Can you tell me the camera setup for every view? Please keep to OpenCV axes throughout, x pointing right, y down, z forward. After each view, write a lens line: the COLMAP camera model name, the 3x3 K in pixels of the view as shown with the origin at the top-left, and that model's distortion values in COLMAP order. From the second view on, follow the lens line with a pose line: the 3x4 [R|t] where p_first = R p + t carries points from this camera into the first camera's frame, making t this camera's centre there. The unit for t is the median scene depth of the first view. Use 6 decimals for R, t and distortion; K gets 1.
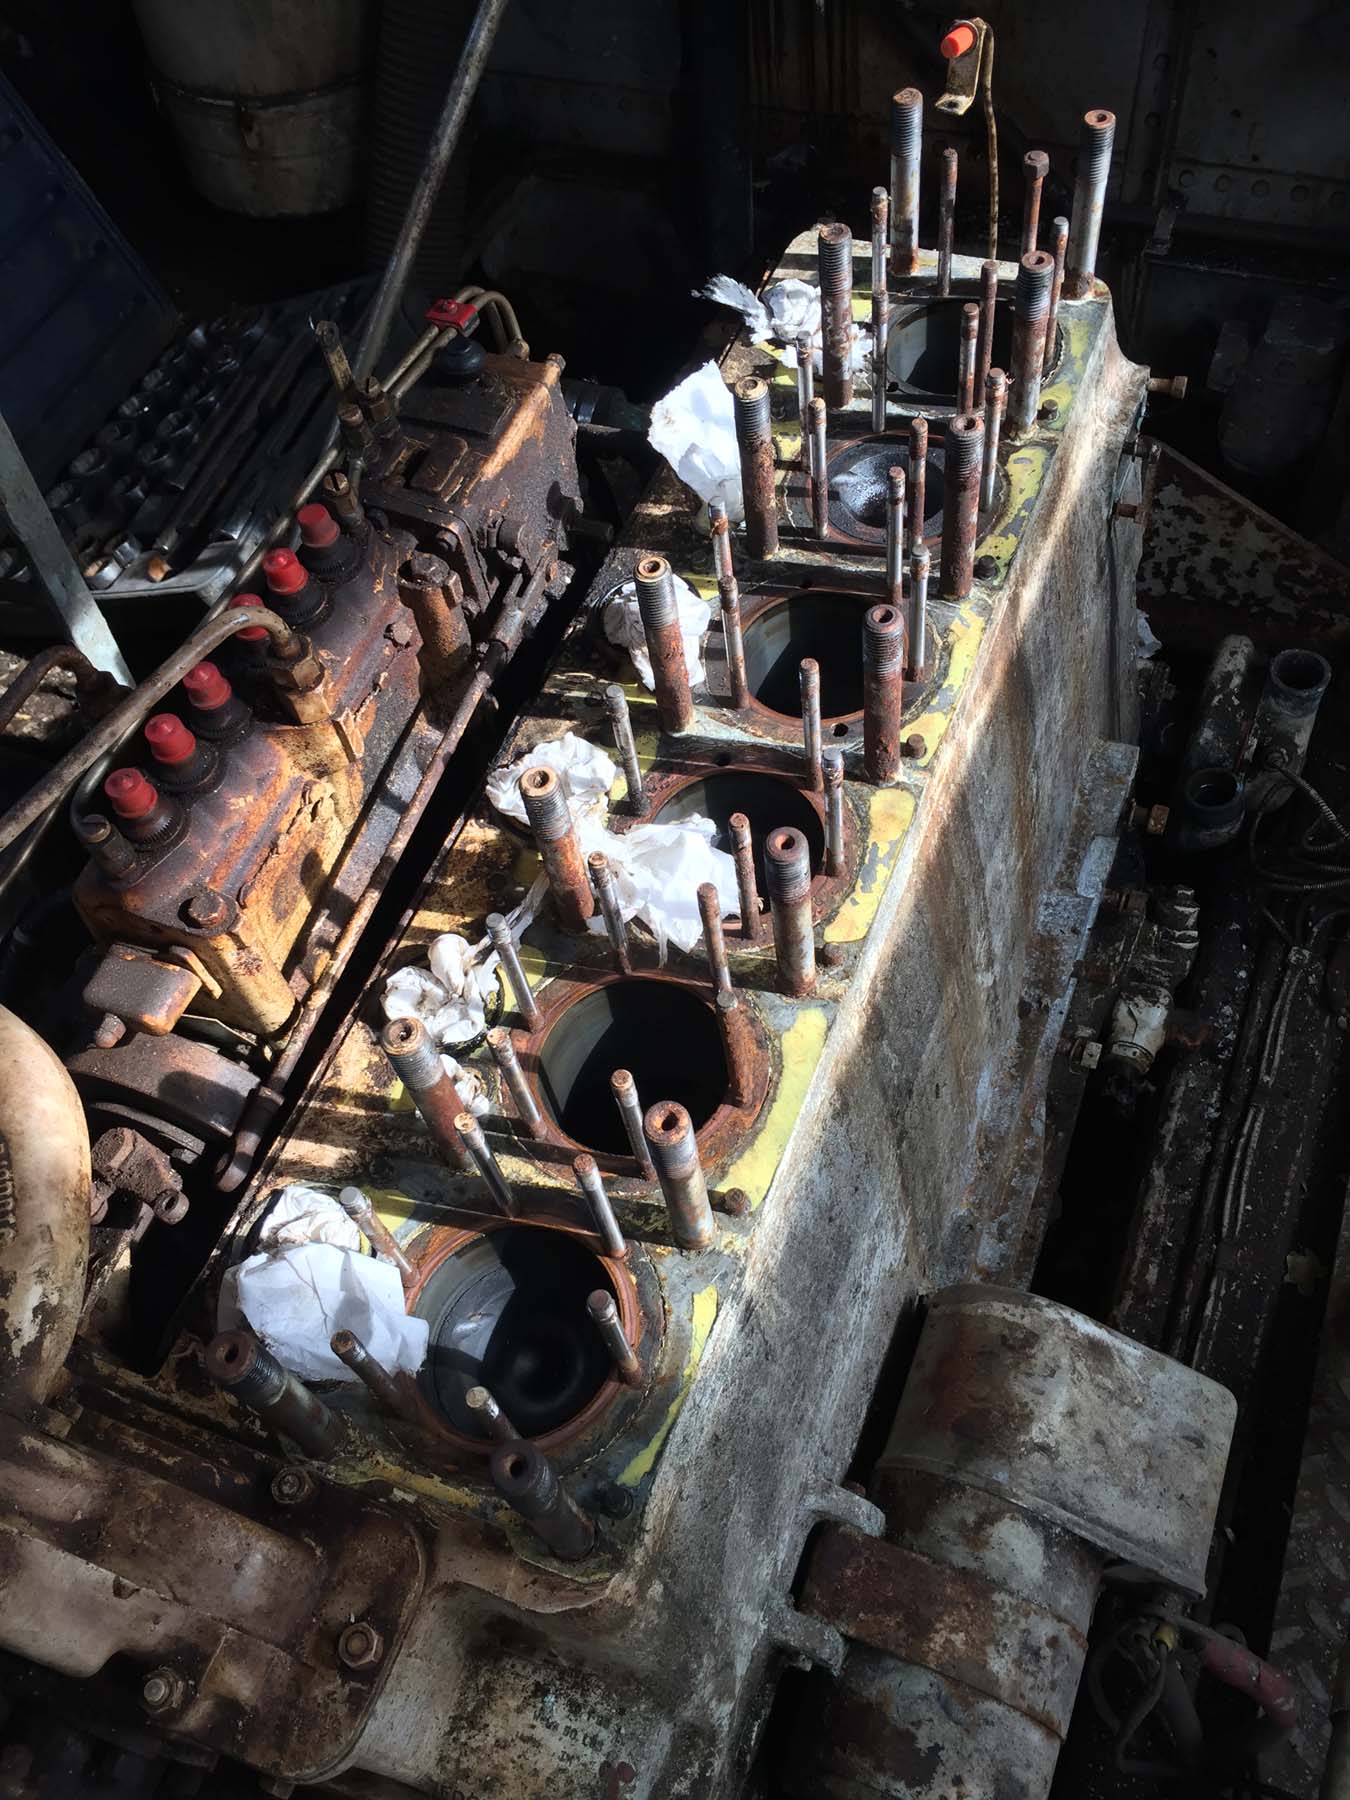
lens RADIAL K [[1513.6, 0, 673.9], [0, 1513.6, 896.9], [0, 0, 1]] dist [0.013398, -0.002073]
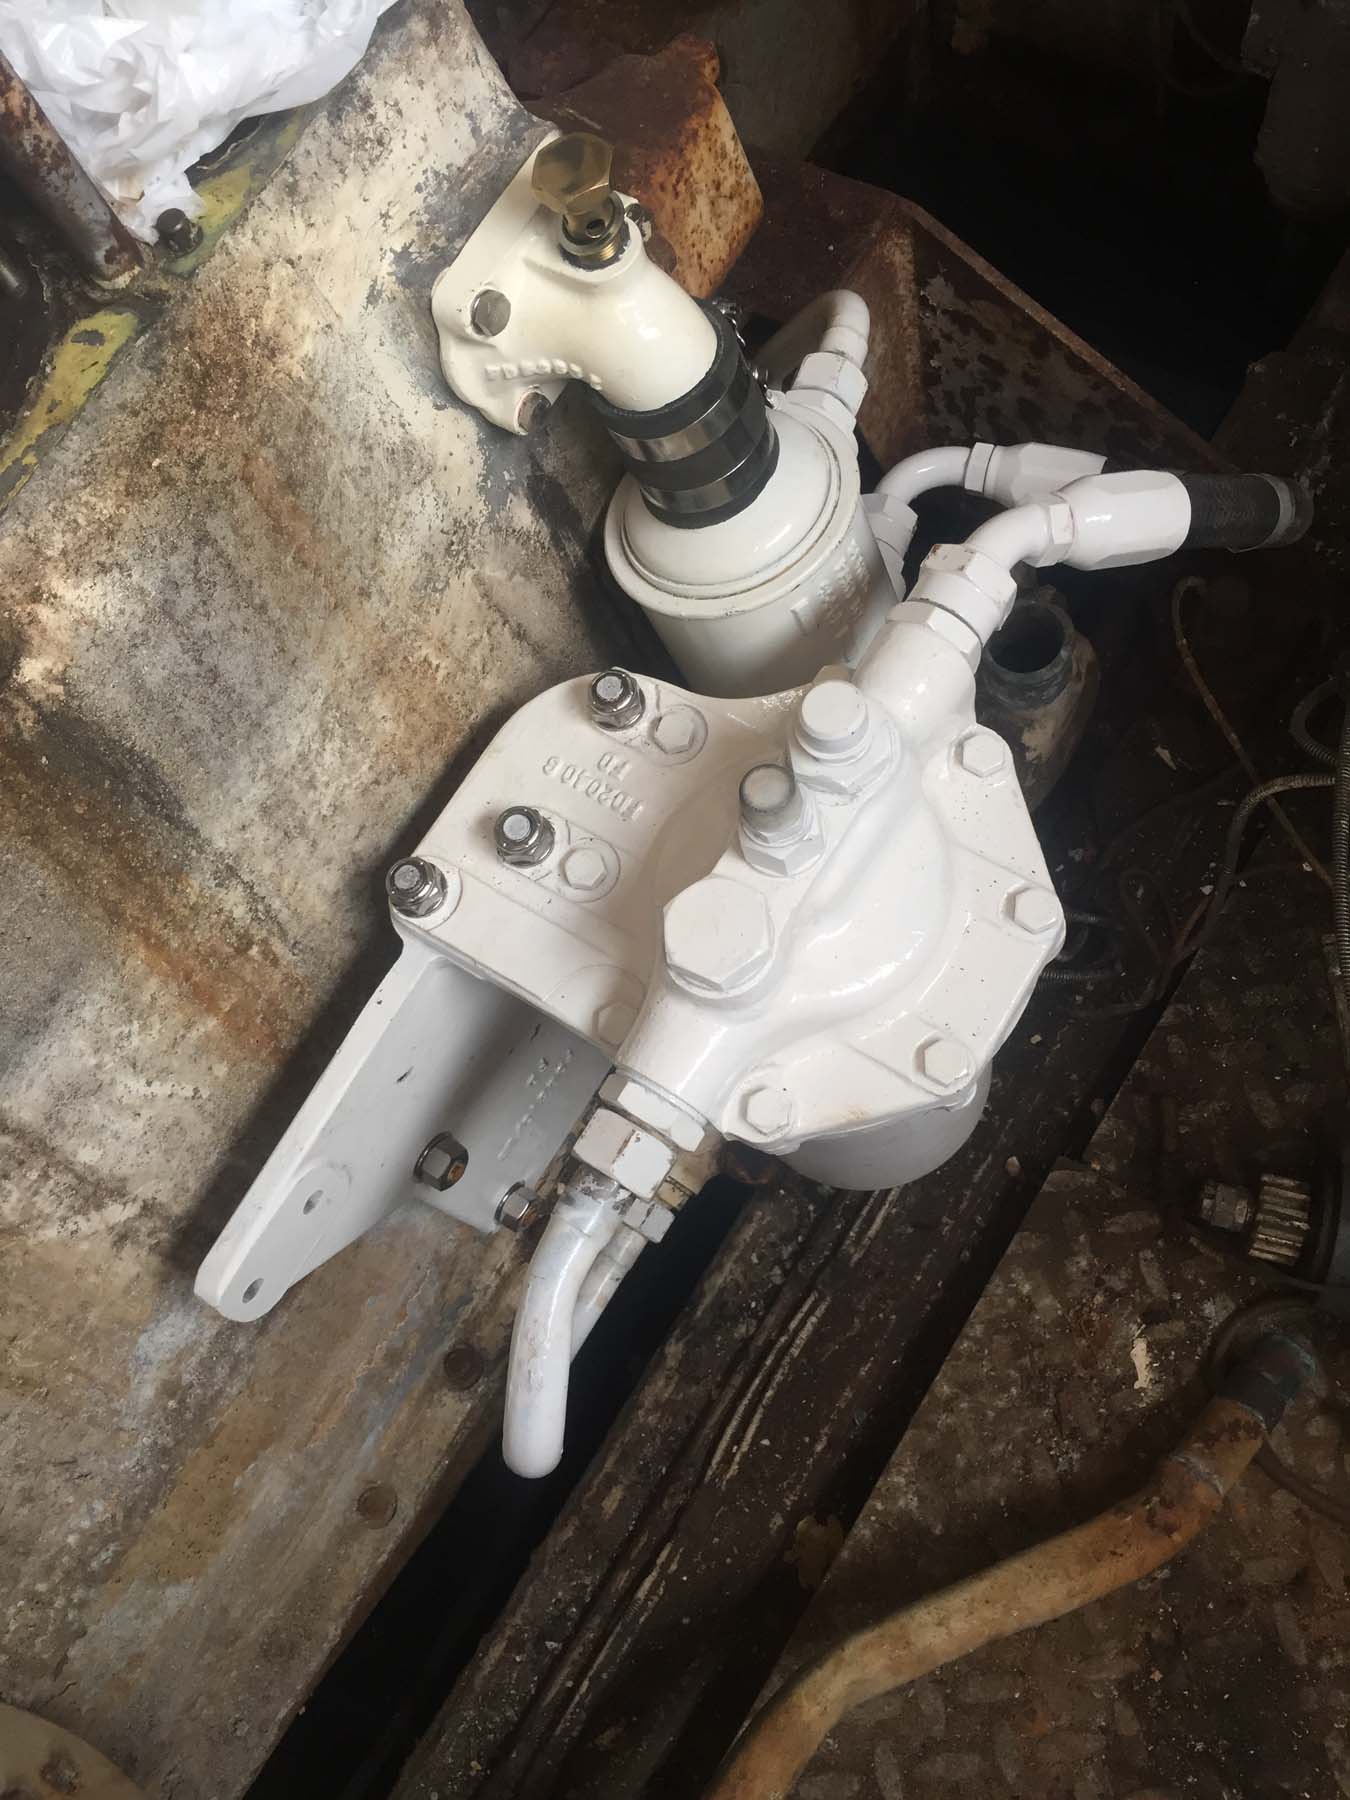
lens RADIAL K [[1513.6, 0, 675.5], [0, 1513.6, 903.1], [0, 0, 1]] dist [0.013398, -0.002073]
pose [[0.981772, 0.142034, -0.126296, 0.334872], [-0.108054, 0.963764, 0.243893, -0.164450], [0.156361, -0.225800, 0.961543, 0.332241]]
